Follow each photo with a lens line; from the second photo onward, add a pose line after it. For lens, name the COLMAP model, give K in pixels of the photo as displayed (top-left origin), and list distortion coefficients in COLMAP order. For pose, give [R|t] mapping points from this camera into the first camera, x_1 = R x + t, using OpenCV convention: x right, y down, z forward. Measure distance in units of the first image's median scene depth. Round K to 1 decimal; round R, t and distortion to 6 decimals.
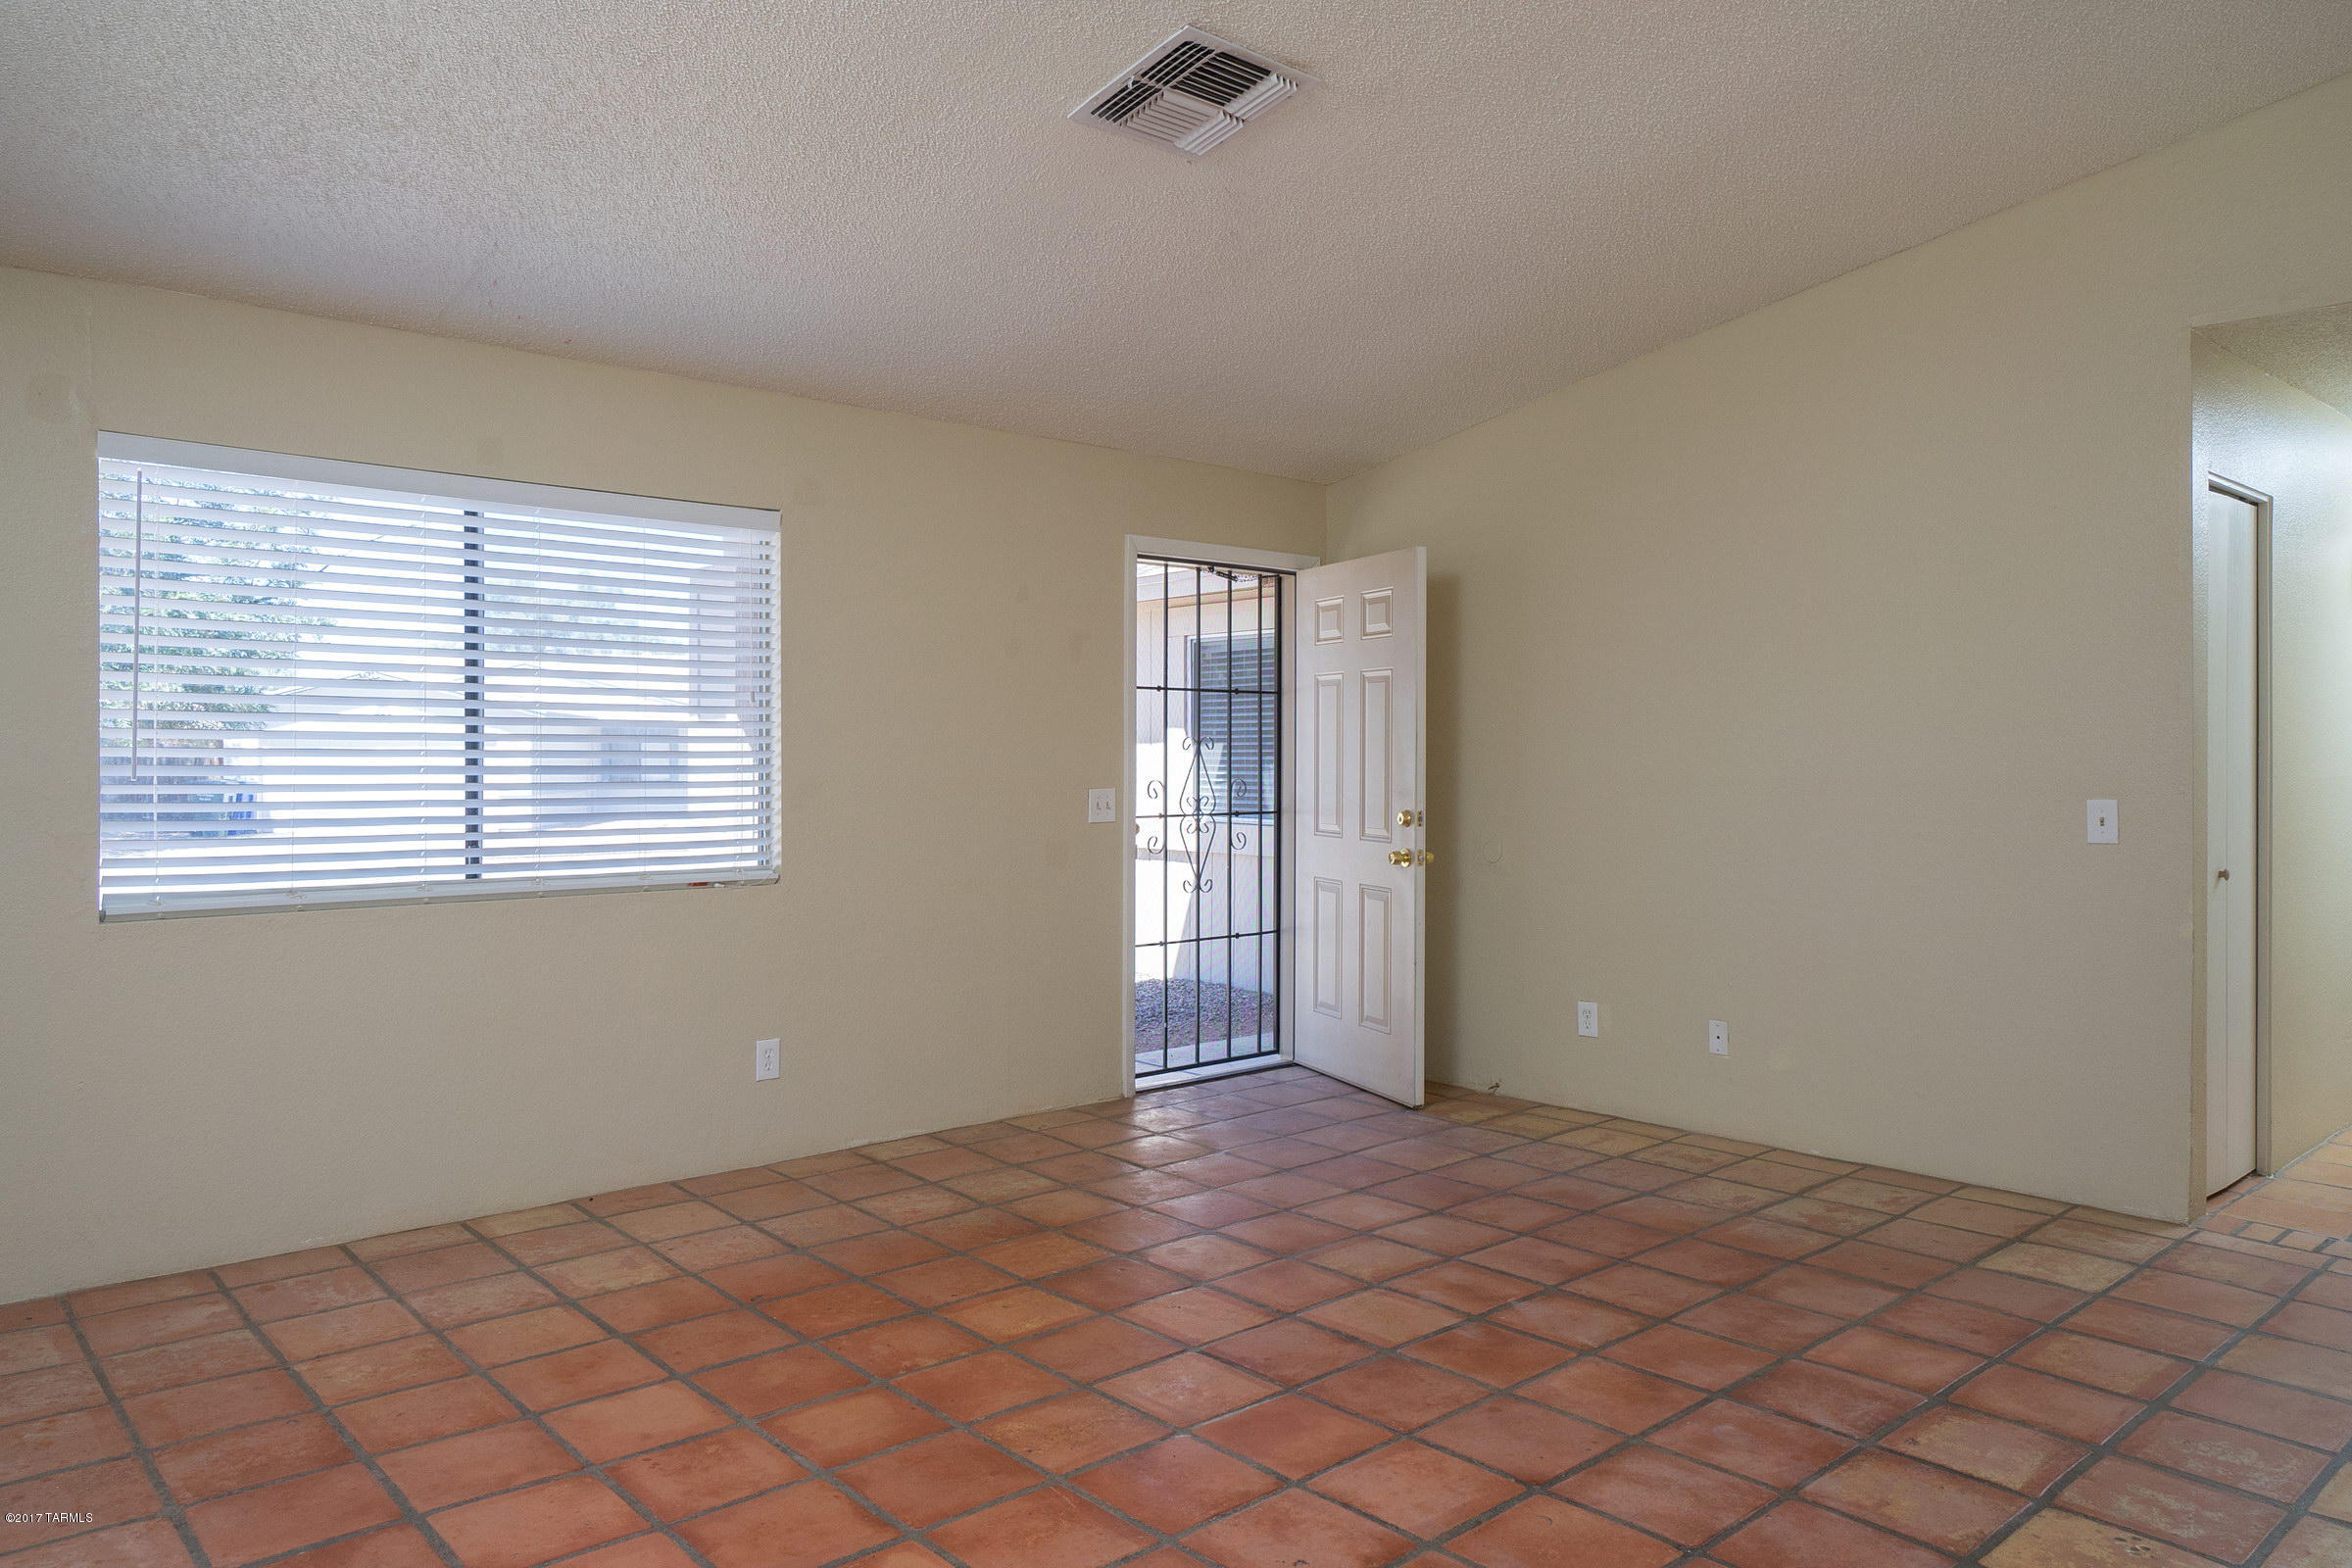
lens RADIAL K [[1620.9, 0, 1200.5], [0, 1620.9, 776.4], [0, 0, 1]] dist [-0.008400, 0.007013]
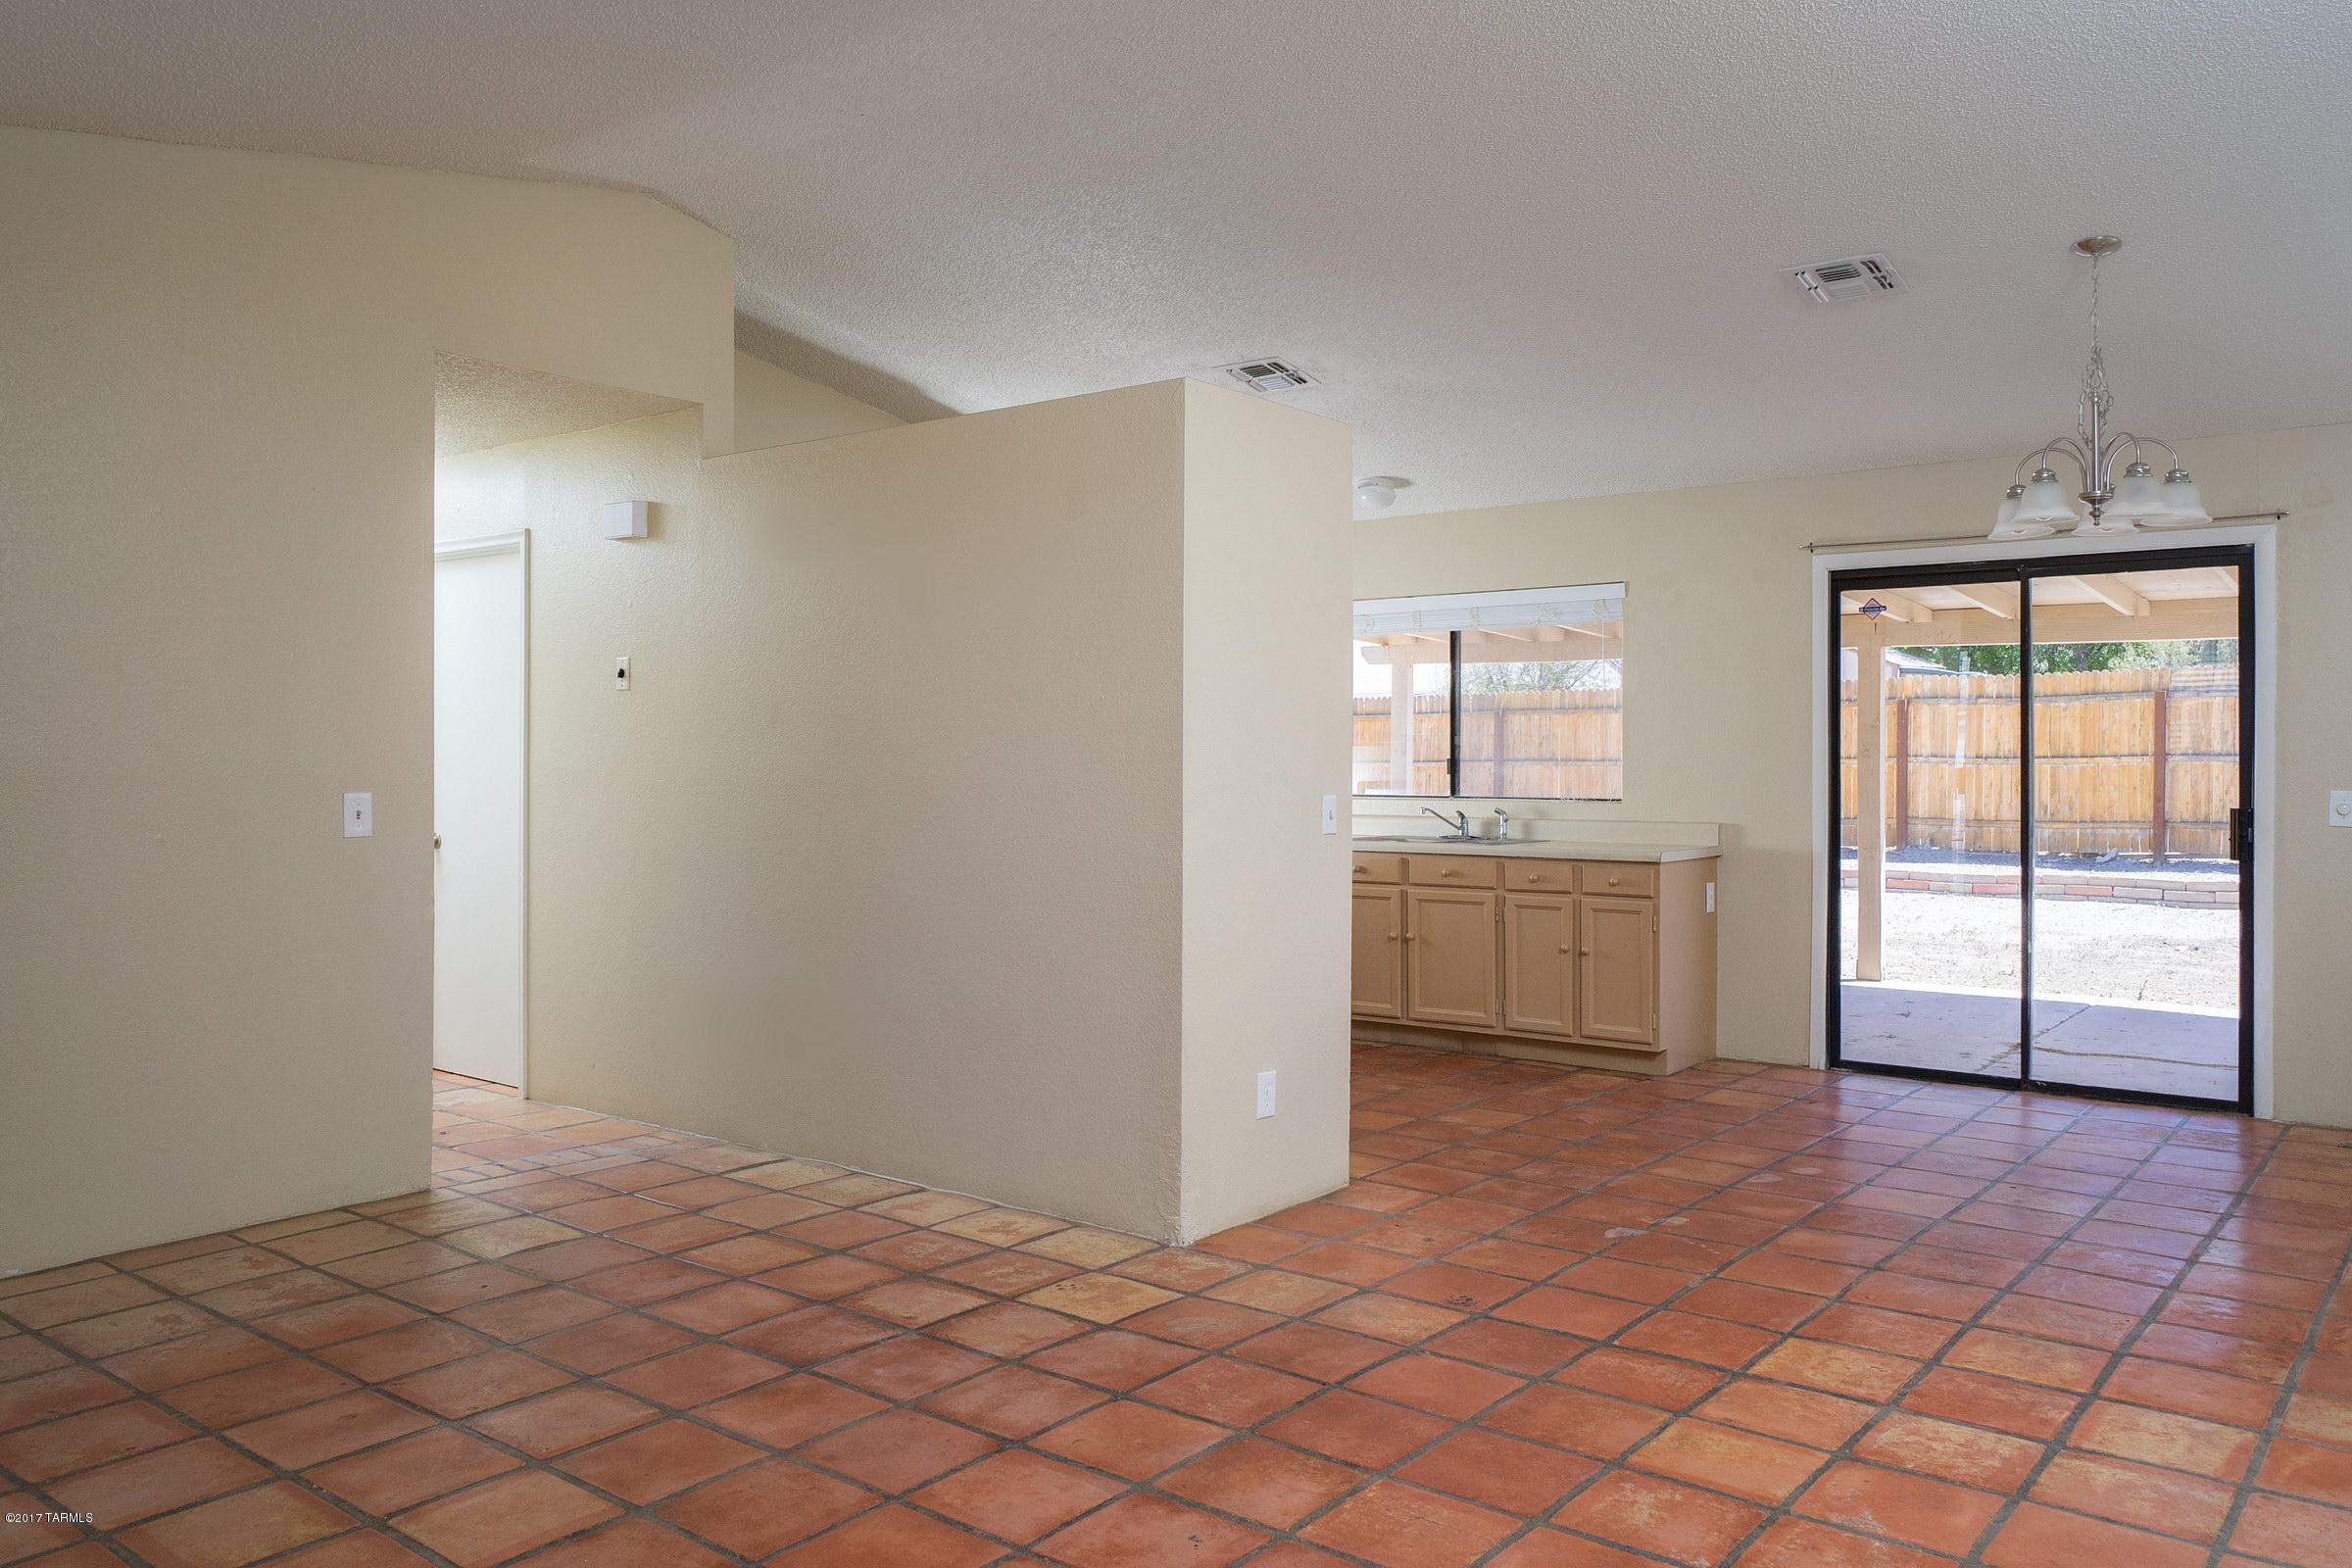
lens RADIAL K [[1712.0, 0, 1188.2], [0, 1712.0, 776.7], [0, 0, 1]] dist [0.000920, 0.002331]
pose [[-0.160777, -0.014585, 0.986883, -0.813098], [0.012168, 0.999786, 0.016758, -0.010294], [-0.986916, 0.014703, -0.160565, 0.955668]]
